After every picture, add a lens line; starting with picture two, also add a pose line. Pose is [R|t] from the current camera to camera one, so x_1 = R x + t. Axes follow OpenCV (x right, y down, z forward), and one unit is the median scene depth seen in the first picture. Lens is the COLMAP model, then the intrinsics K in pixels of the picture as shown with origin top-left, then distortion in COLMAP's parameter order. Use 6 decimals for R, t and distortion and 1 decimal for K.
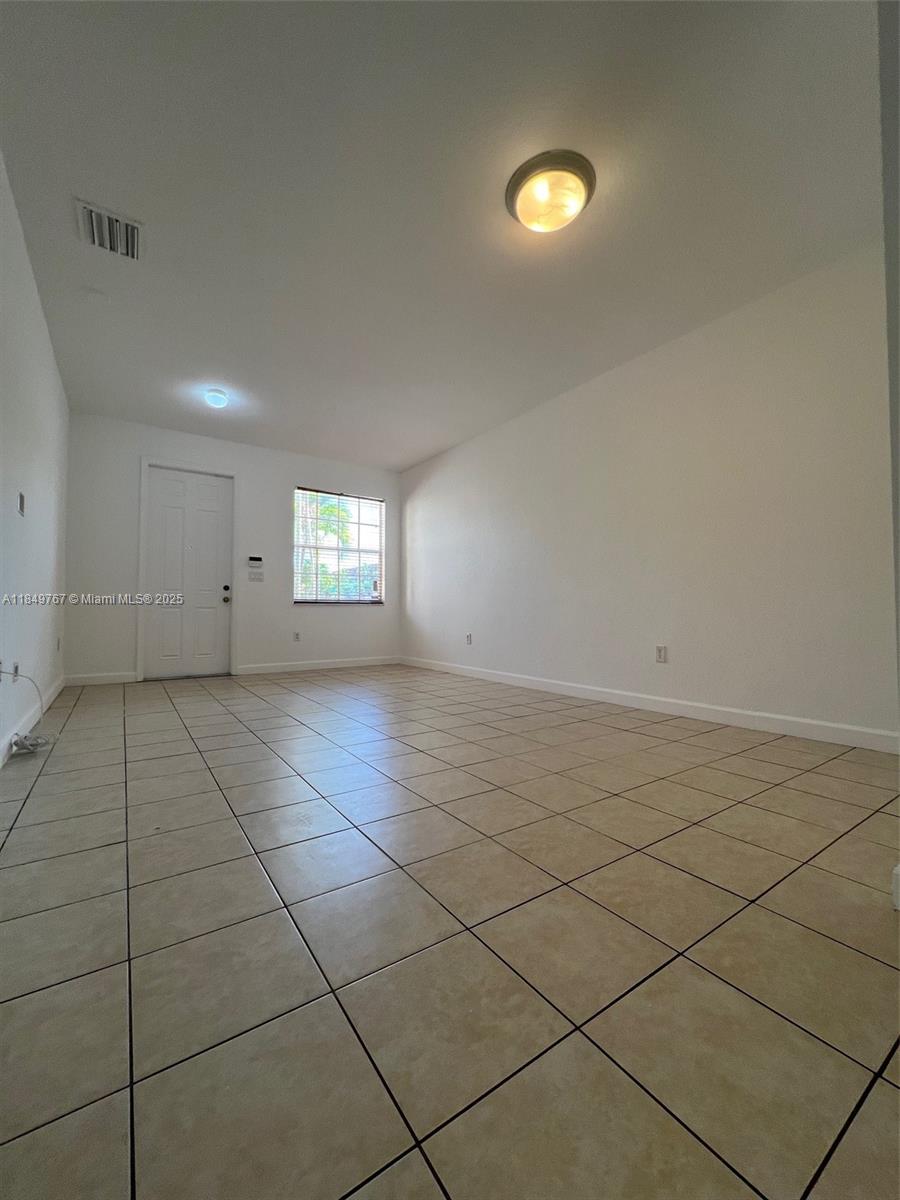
lens RADIAL K [[480.5, 0, 451.8], [0, 480.5, 598.6], [0, 0, 1]] dist [-0.001020, 0.000304]
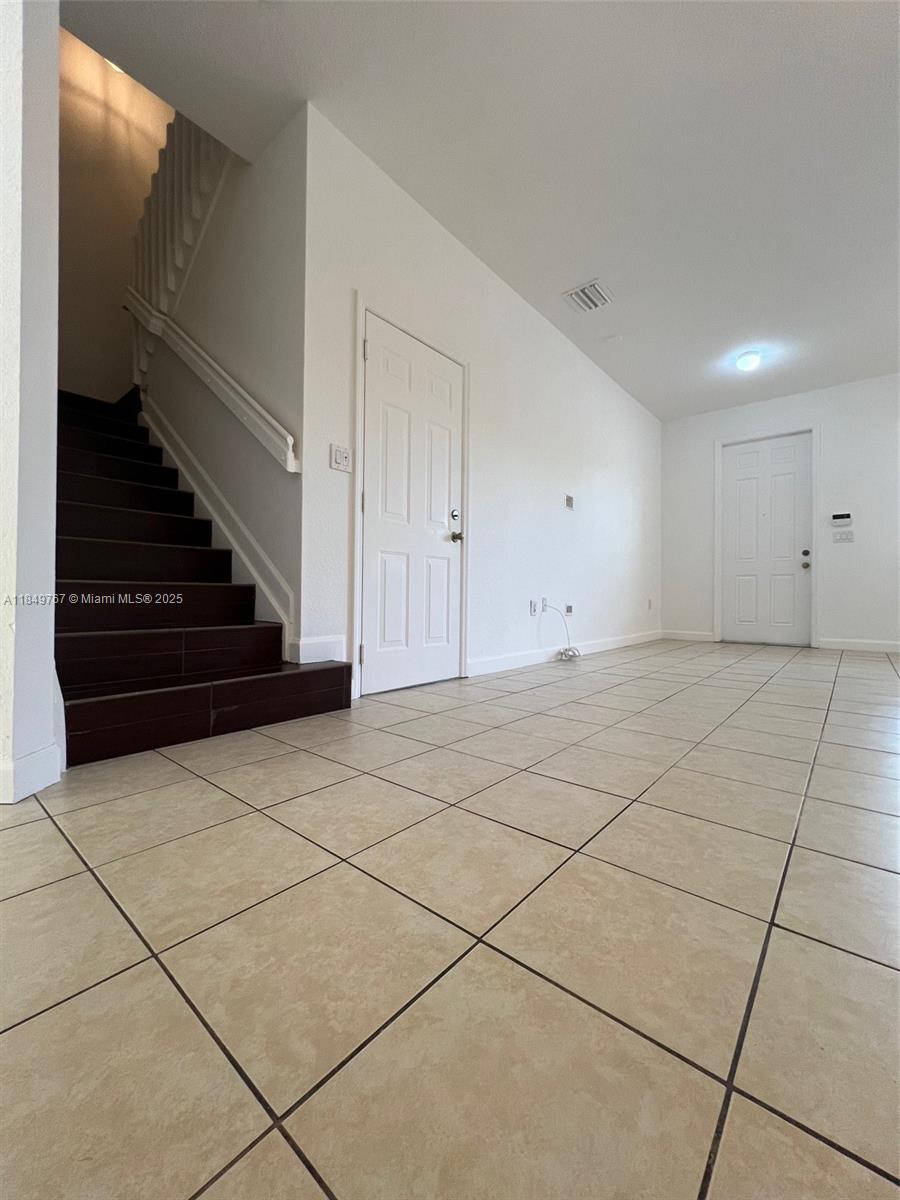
lens RADIAL K [[480.5, 0, 452.5], [0, 480.5, 599.0], [0, 0, 1]] dist [-0.001020, 0.000304]
pose [[0.266354, 0.005606, -0.963859, 0.263729], [0.019012, 0.999758, 0.011068, 0.047558], [0.963688, -0.021273, 0.266183, 0.106887]]
